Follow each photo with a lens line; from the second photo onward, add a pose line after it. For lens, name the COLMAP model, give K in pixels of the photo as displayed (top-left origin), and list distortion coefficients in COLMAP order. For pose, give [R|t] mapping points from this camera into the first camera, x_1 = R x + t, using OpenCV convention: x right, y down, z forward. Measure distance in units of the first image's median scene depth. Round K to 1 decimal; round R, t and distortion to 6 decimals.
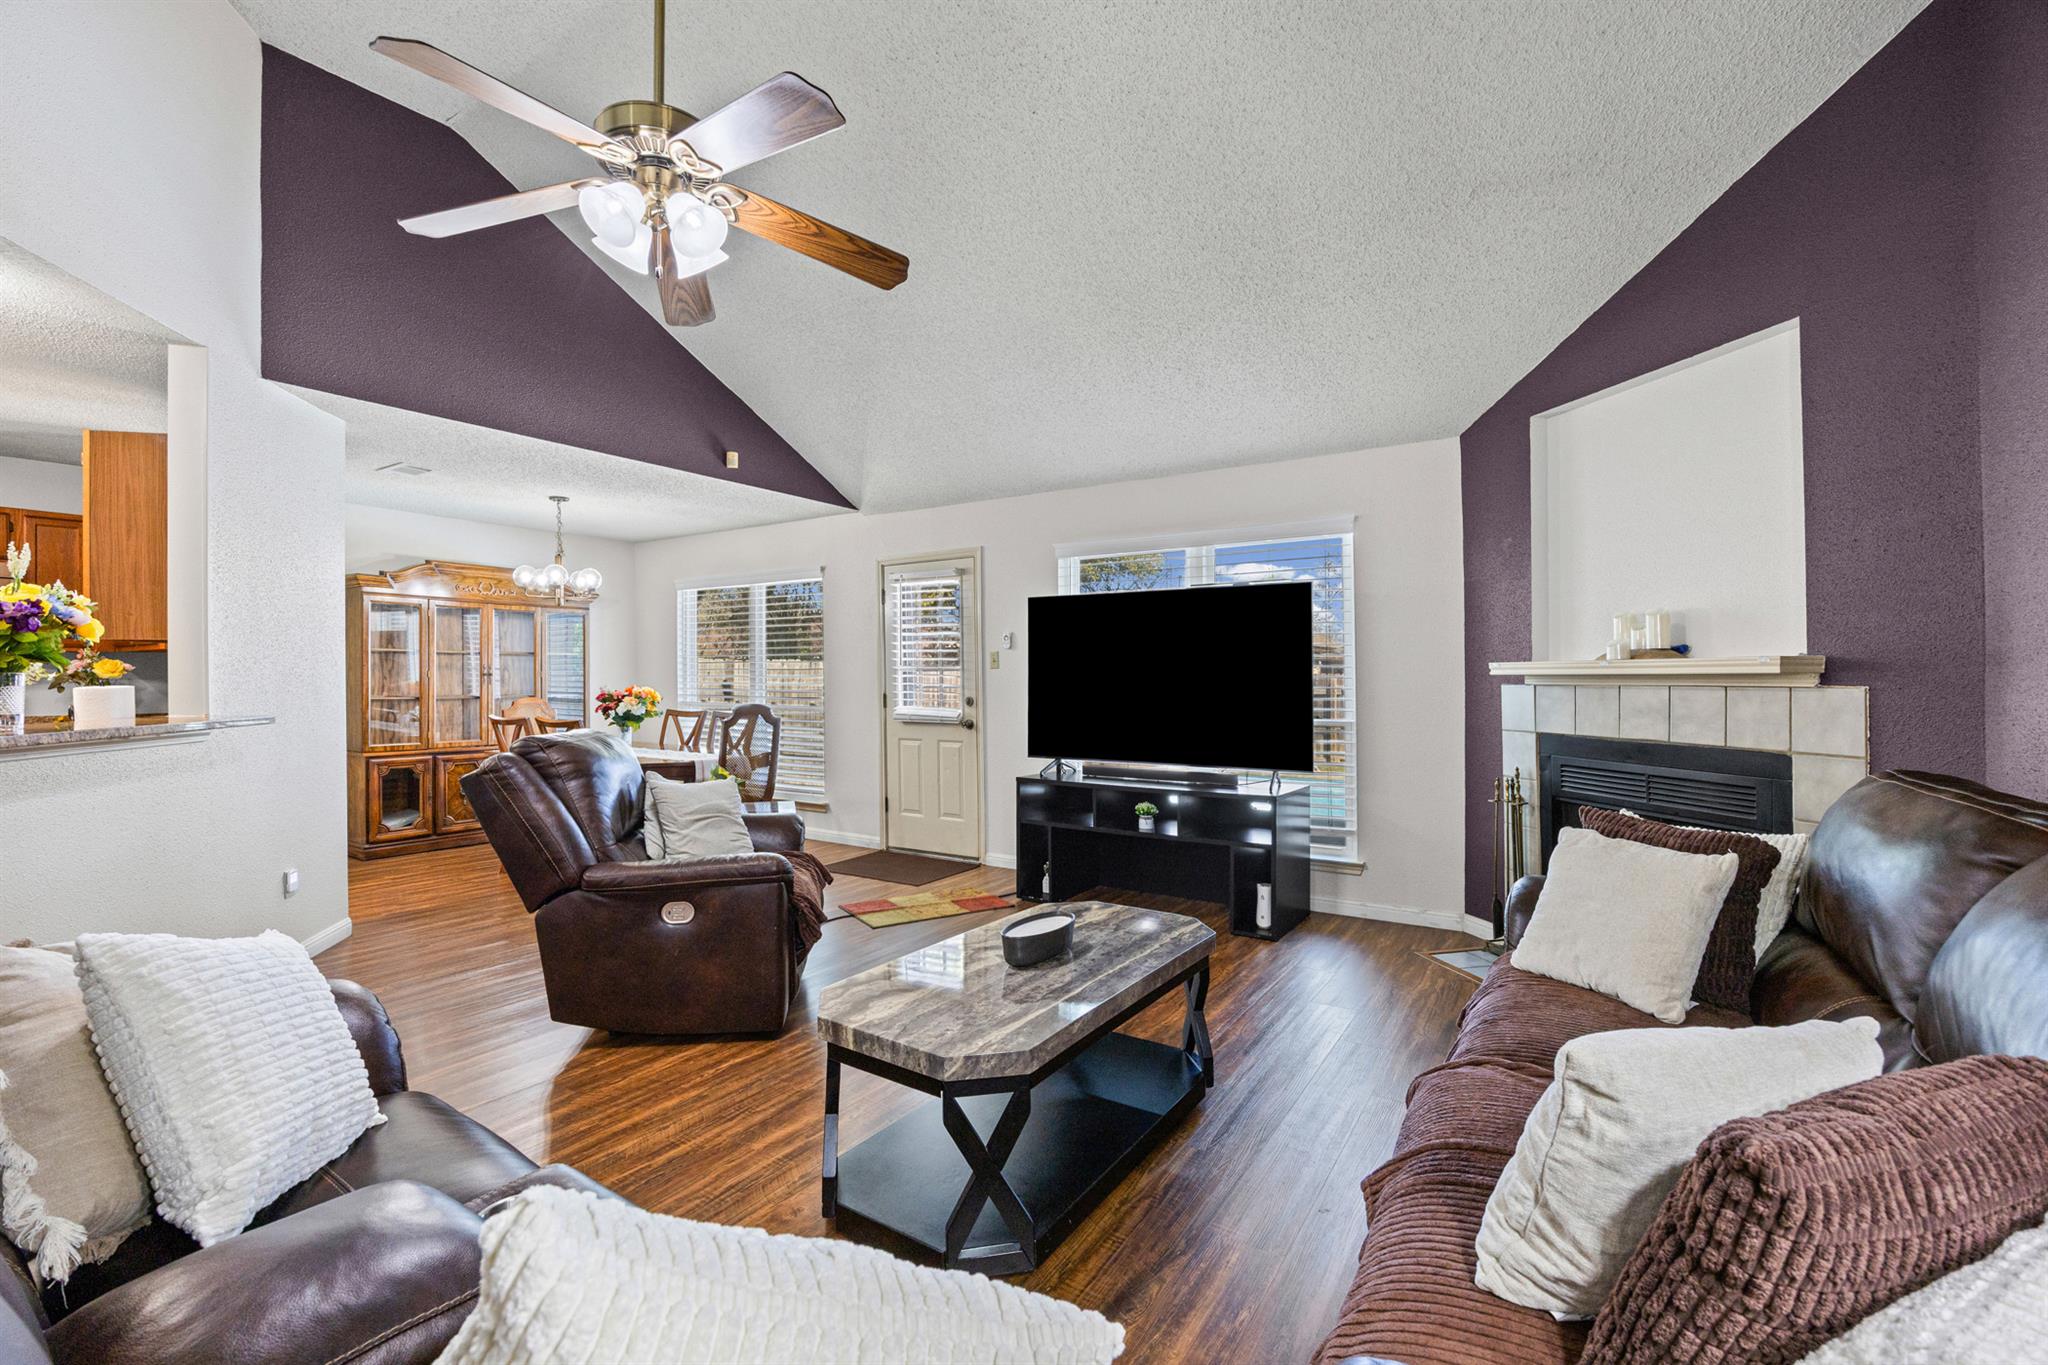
lens RADIAL K [[891.6, 0, 1013.5], [0, 891.6, 694.9], [0, 0, 1]] dist [-0.011268, 0.000522]
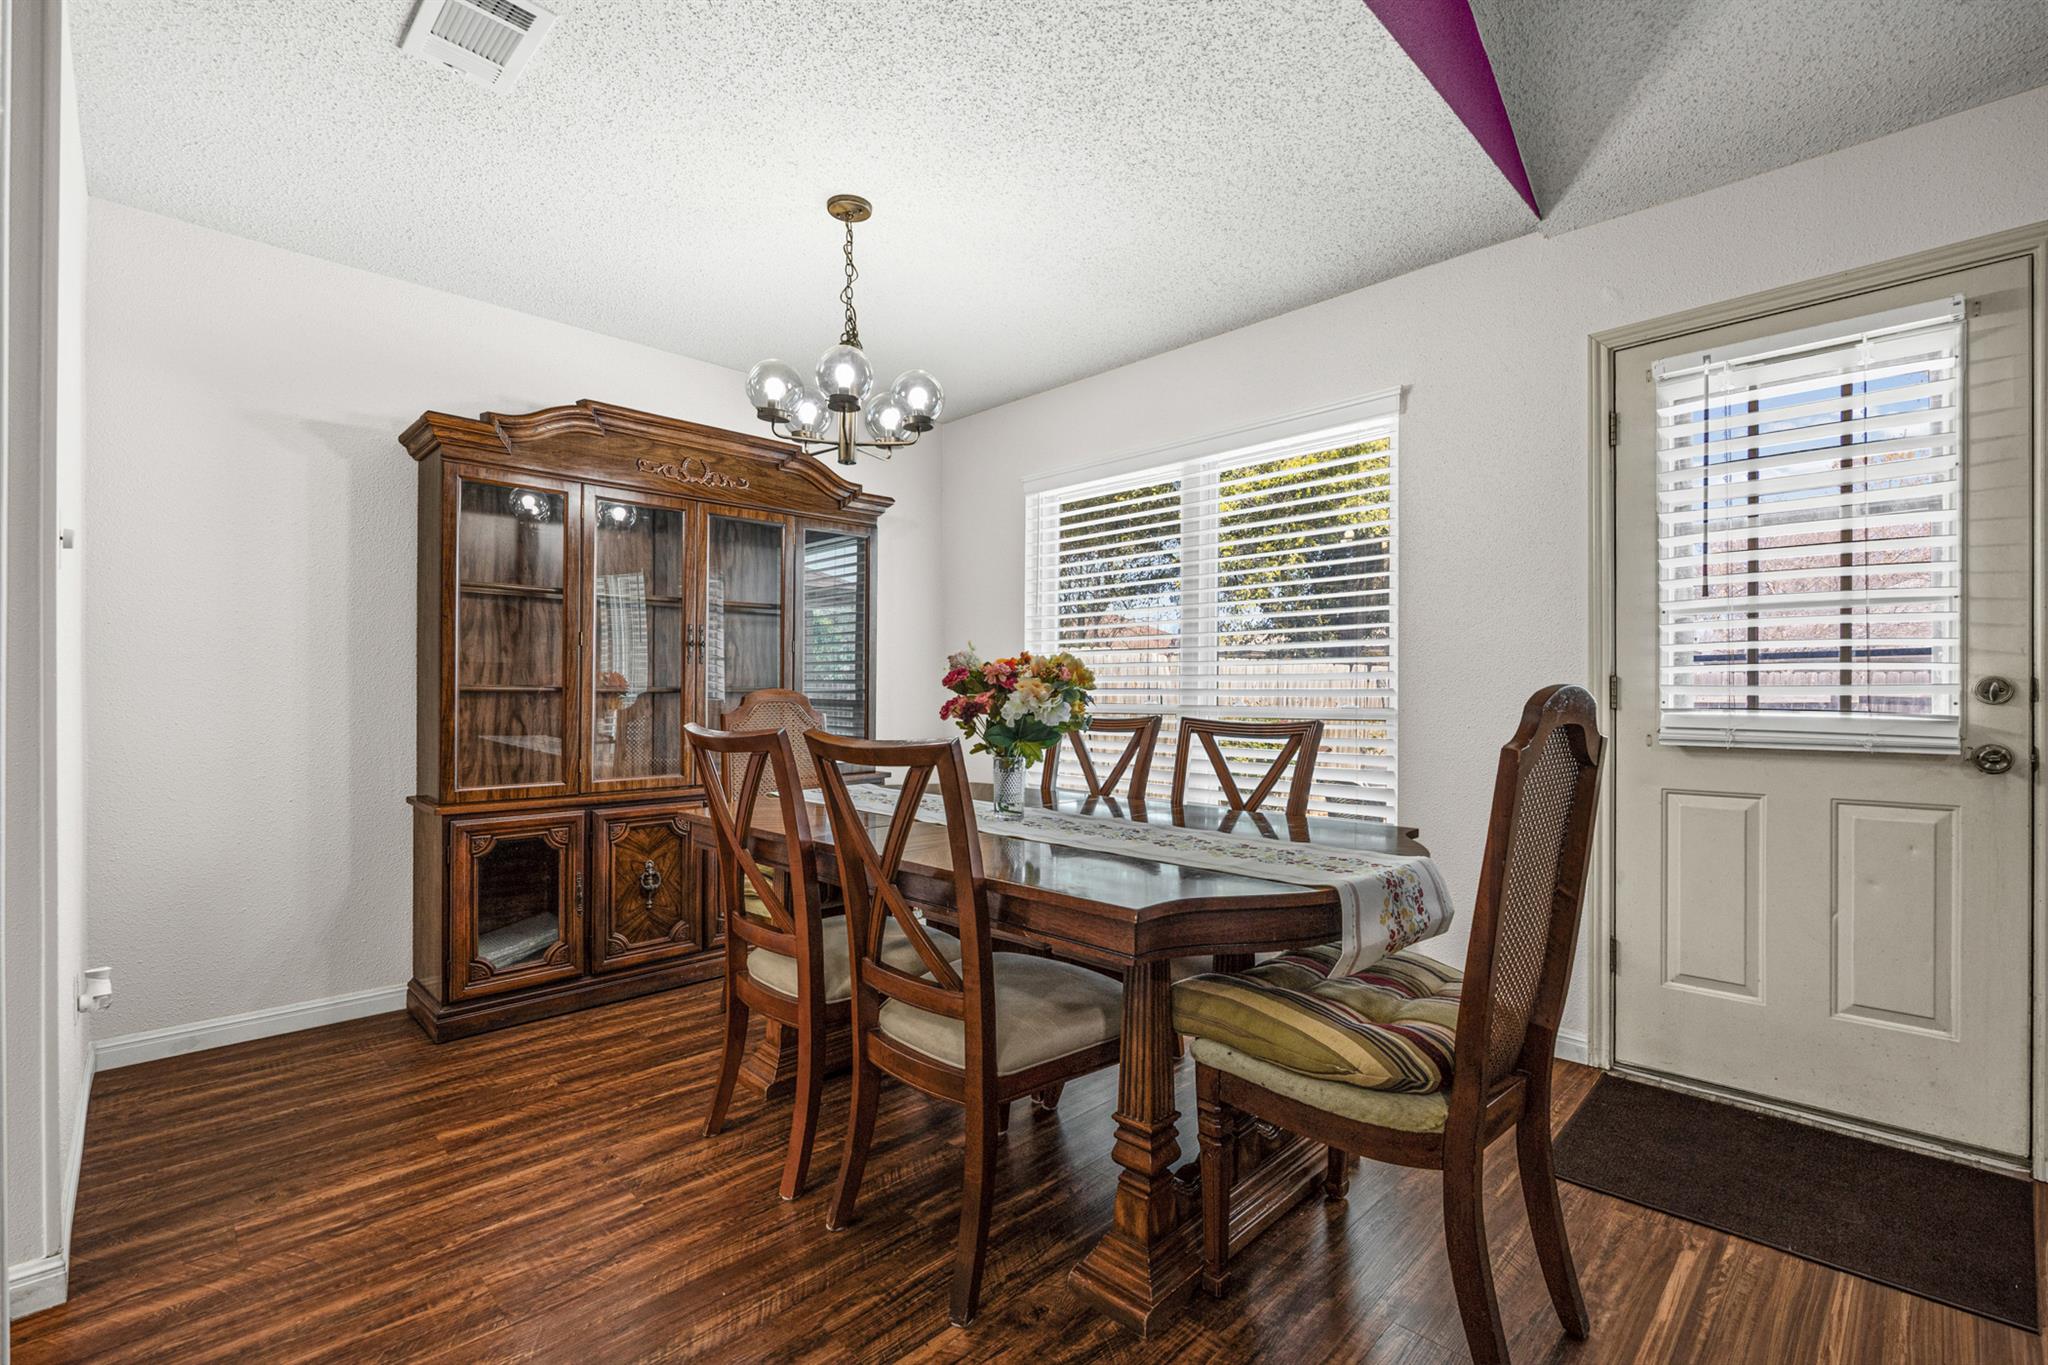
lens RADIAL K [[891.6, 0, 1033.9], [0, 891.6, 683.2], [0, 0, 1]] dist [-0.011268, 0.000522]
pose [[0.981730, -0.004013, -0.190234, -0.330722], [-0.001393, 0.999599, -0.028275, 0.014130], [0.190272, 0.028023, 0.981331, 0.581051]]
